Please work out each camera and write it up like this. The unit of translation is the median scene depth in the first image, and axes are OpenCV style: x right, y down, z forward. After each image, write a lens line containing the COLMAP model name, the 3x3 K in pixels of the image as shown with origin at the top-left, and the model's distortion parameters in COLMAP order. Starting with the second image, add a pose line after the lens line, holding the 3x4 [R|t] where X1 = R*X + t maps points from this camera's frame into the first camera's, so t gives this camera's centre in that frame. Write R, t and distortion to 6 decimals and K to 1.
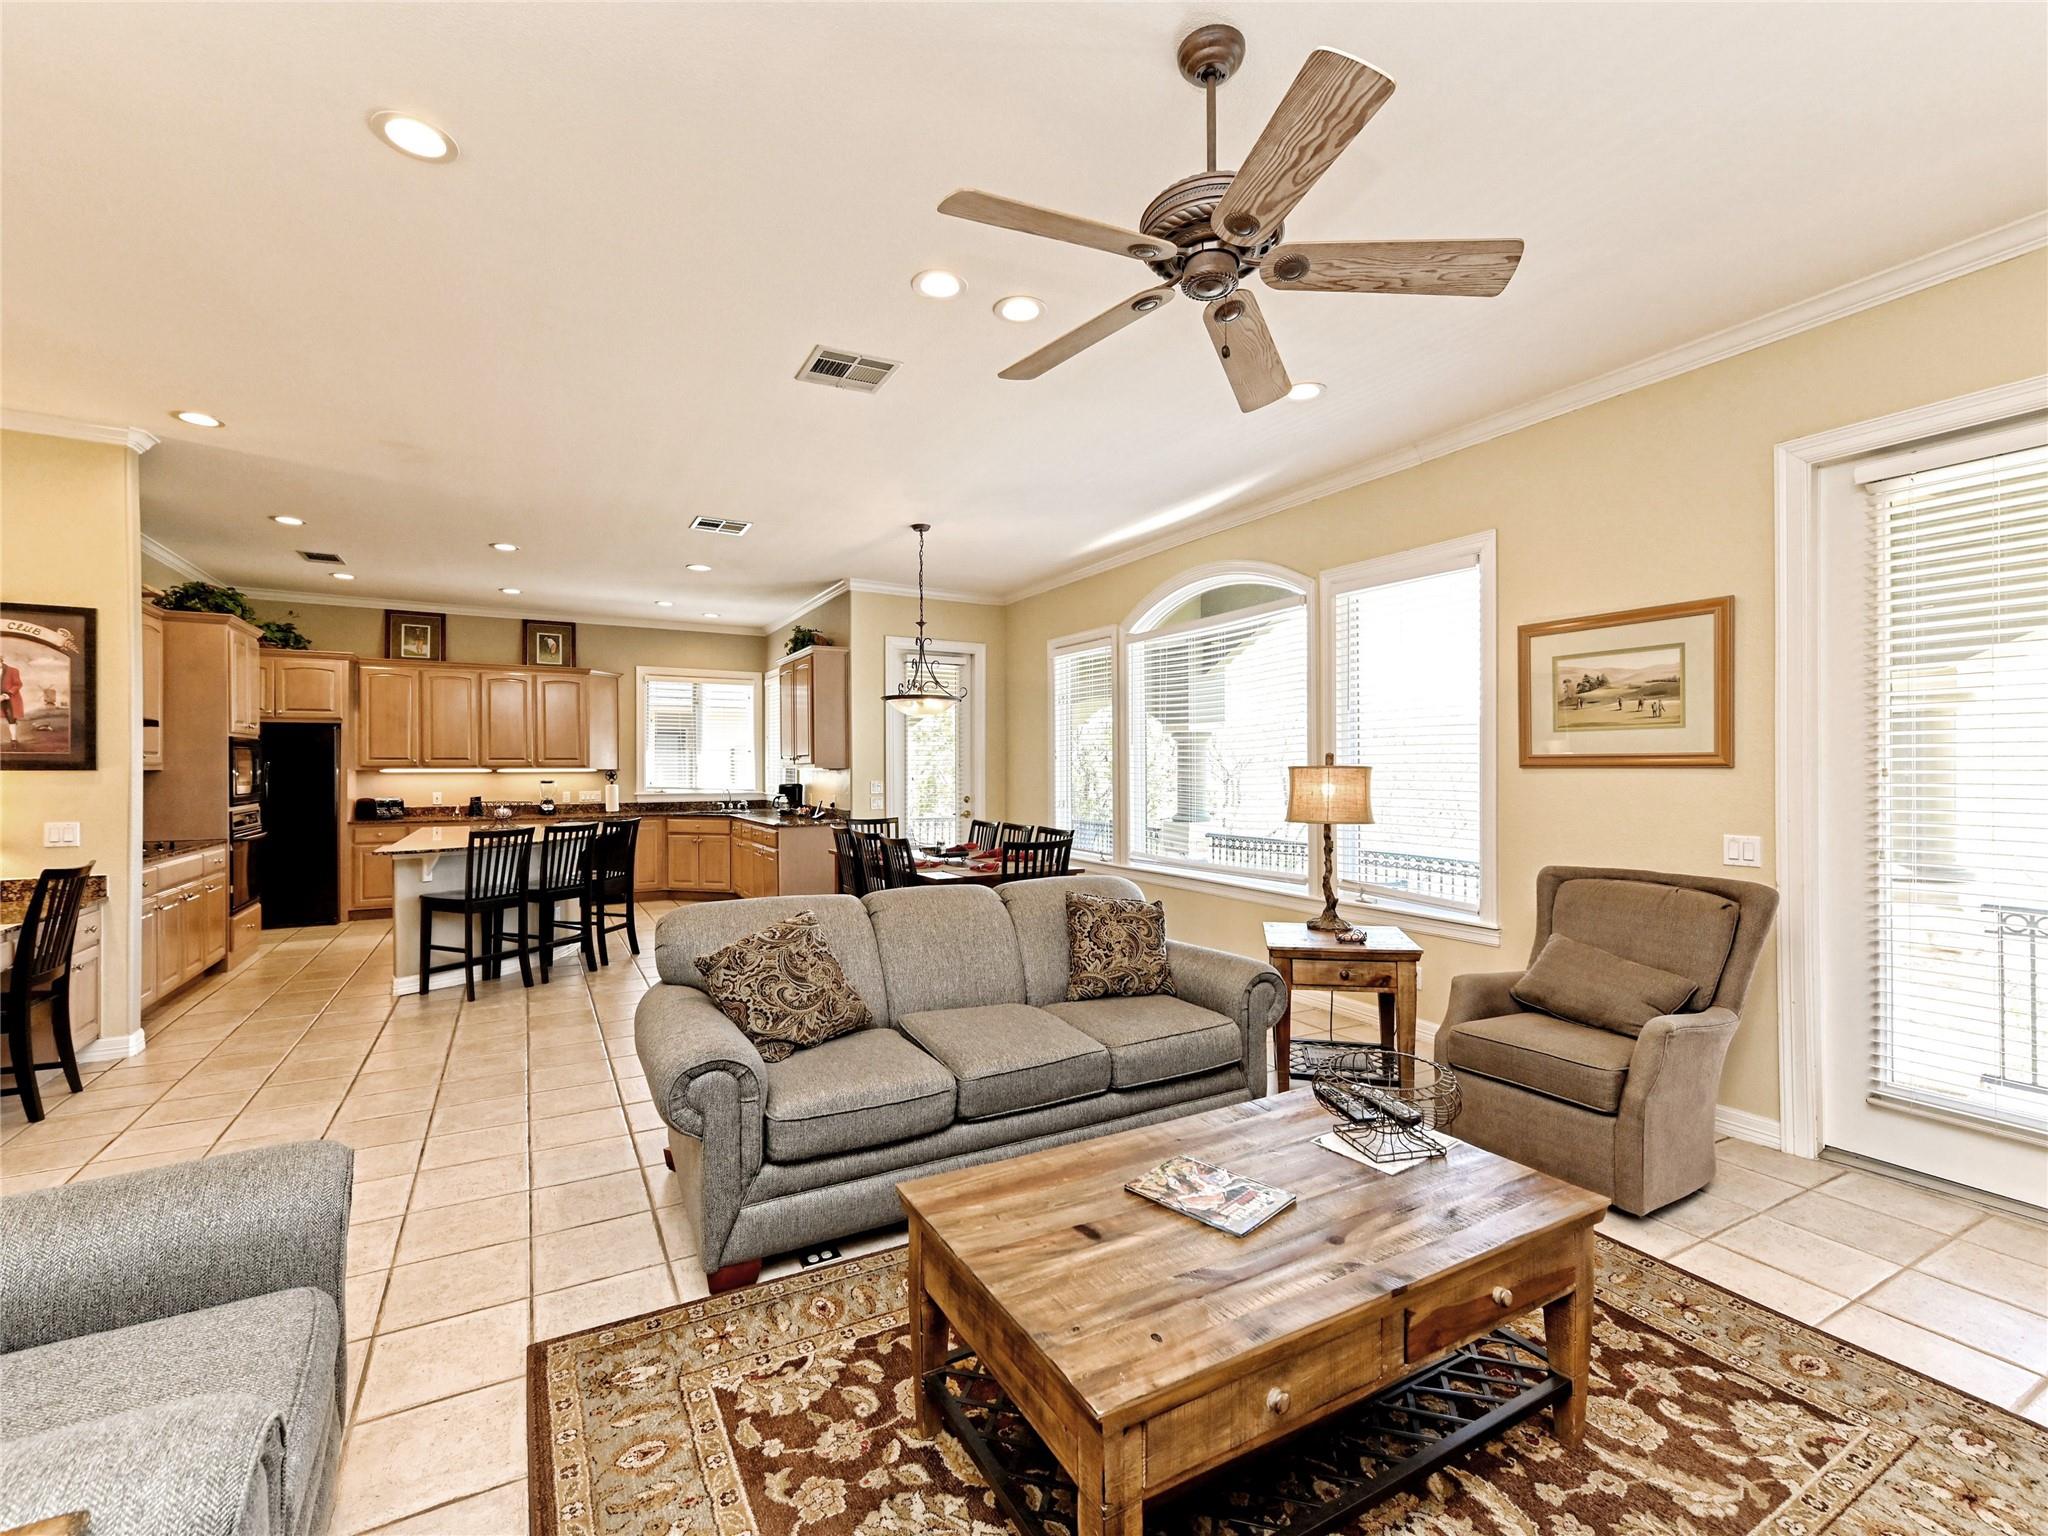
lens RADIAL K [[897.3, 0, 1022.6], [0, 897.3, 766.4], [0, 0, 1]] dist [0.014206, 0.000473]
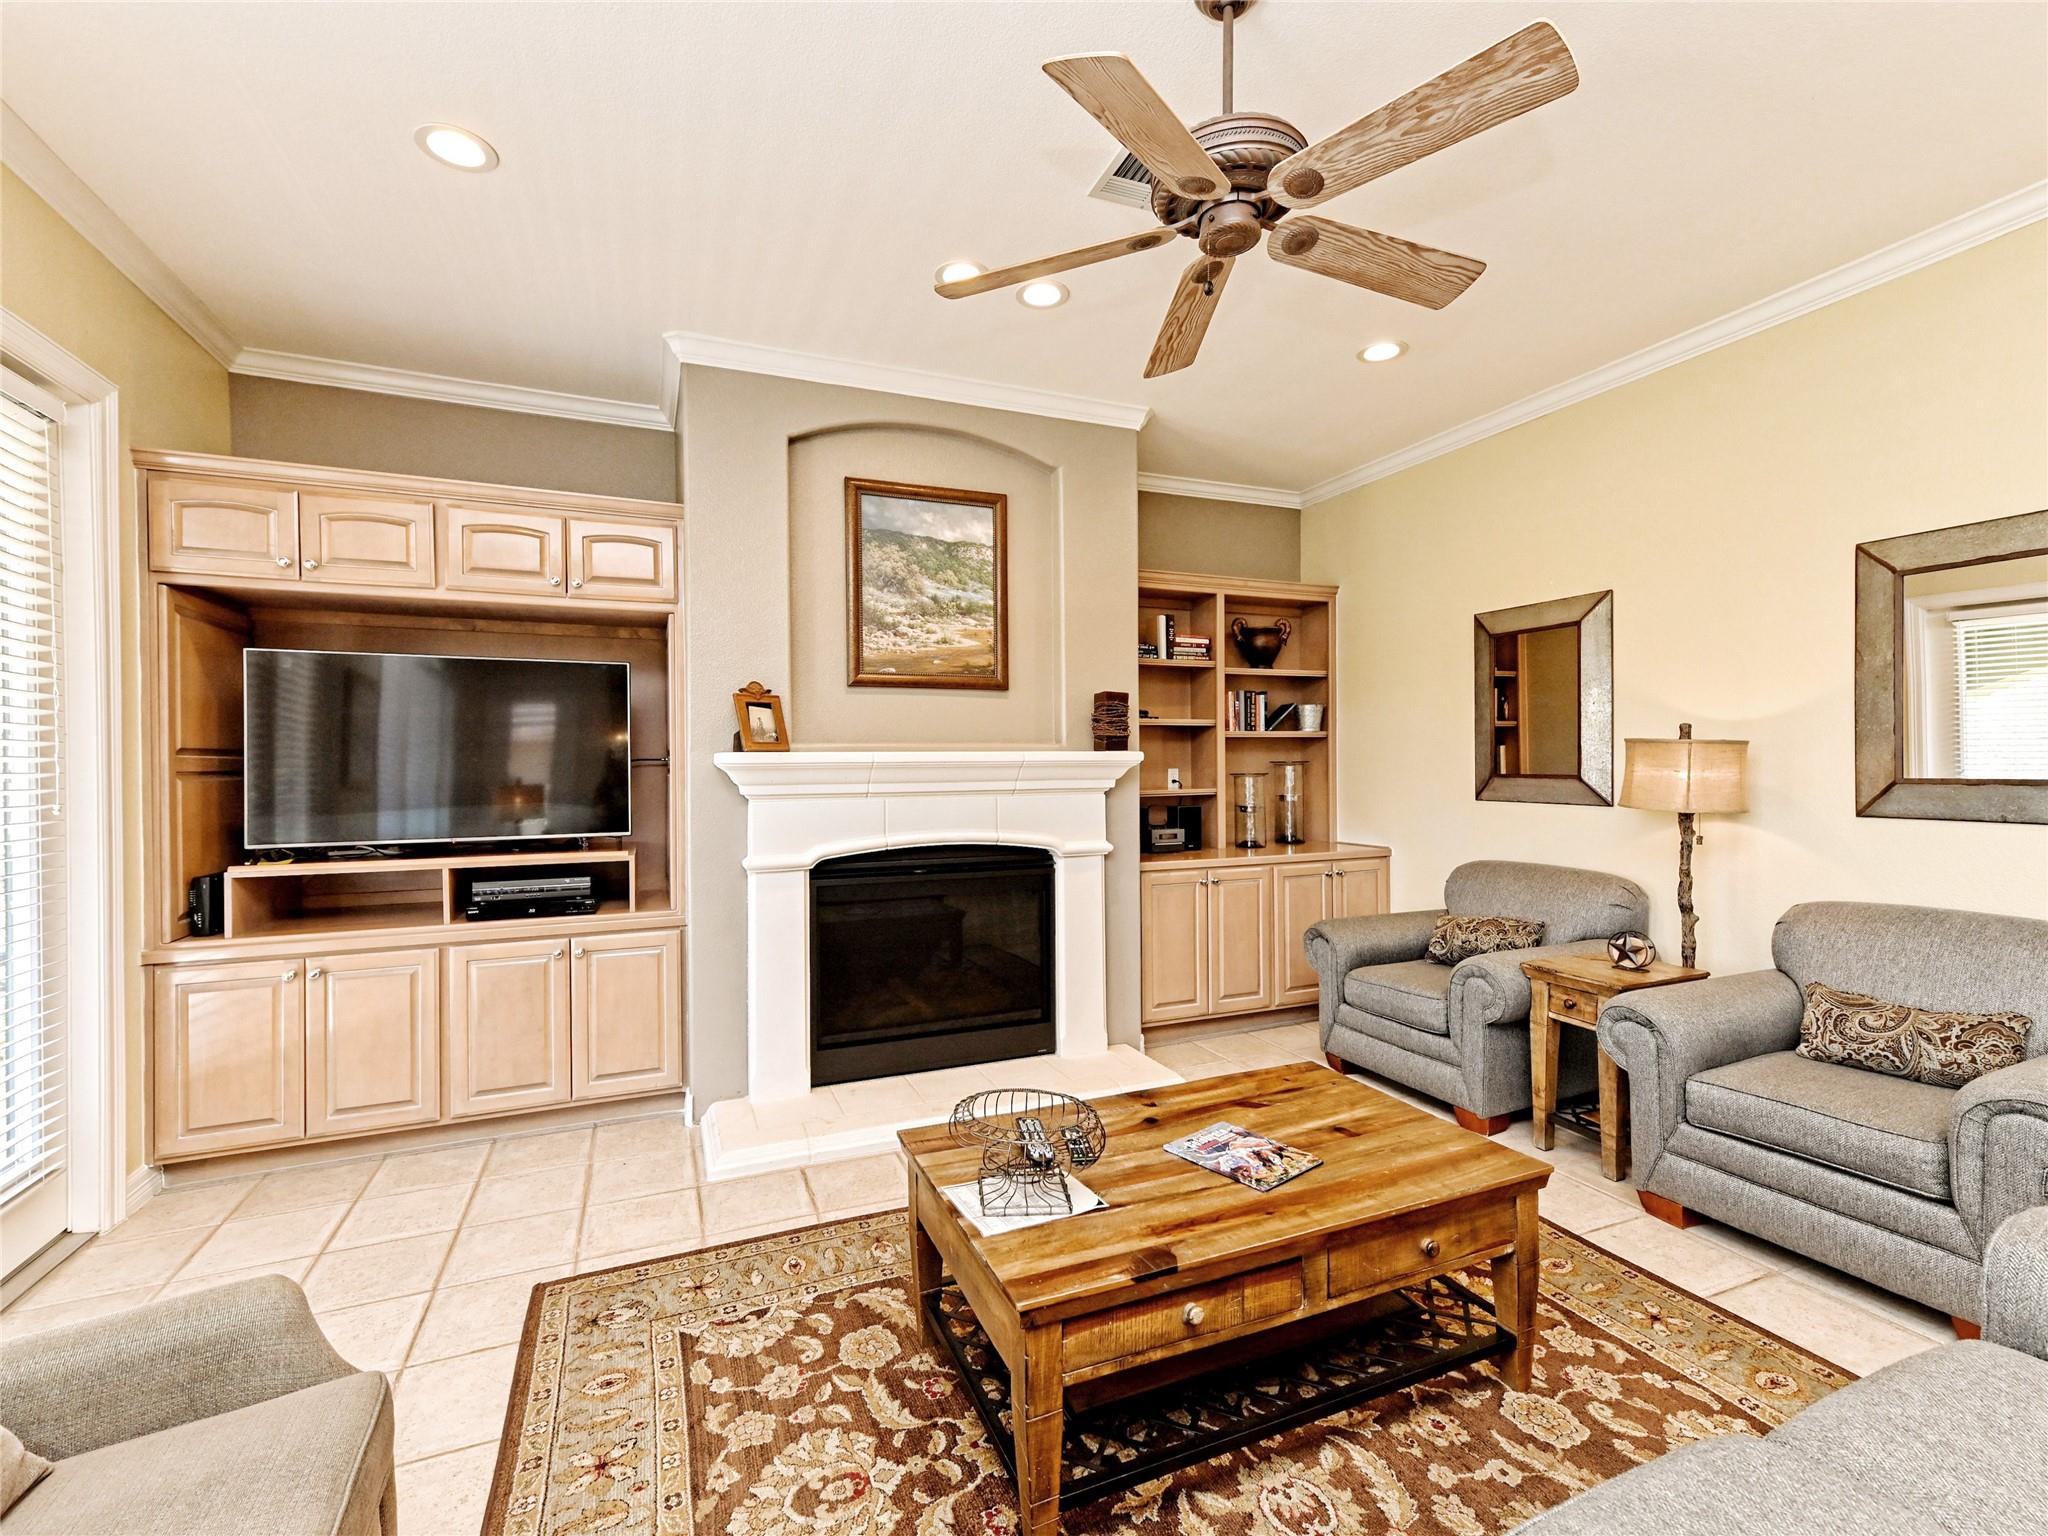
lens RADIAL K [[897.3, 0, 1023.9], [0, 897.3, 763.9], [0, 0, 1]] dist [0.014206, 0.000473]
pose [[-0.993685, 0.007402, 0.111960, 0.306695], [0.007521, 0.999972, 0.000642, 0.001134], [-0.111952, 0.001480, -0.993713, 1.881371]]
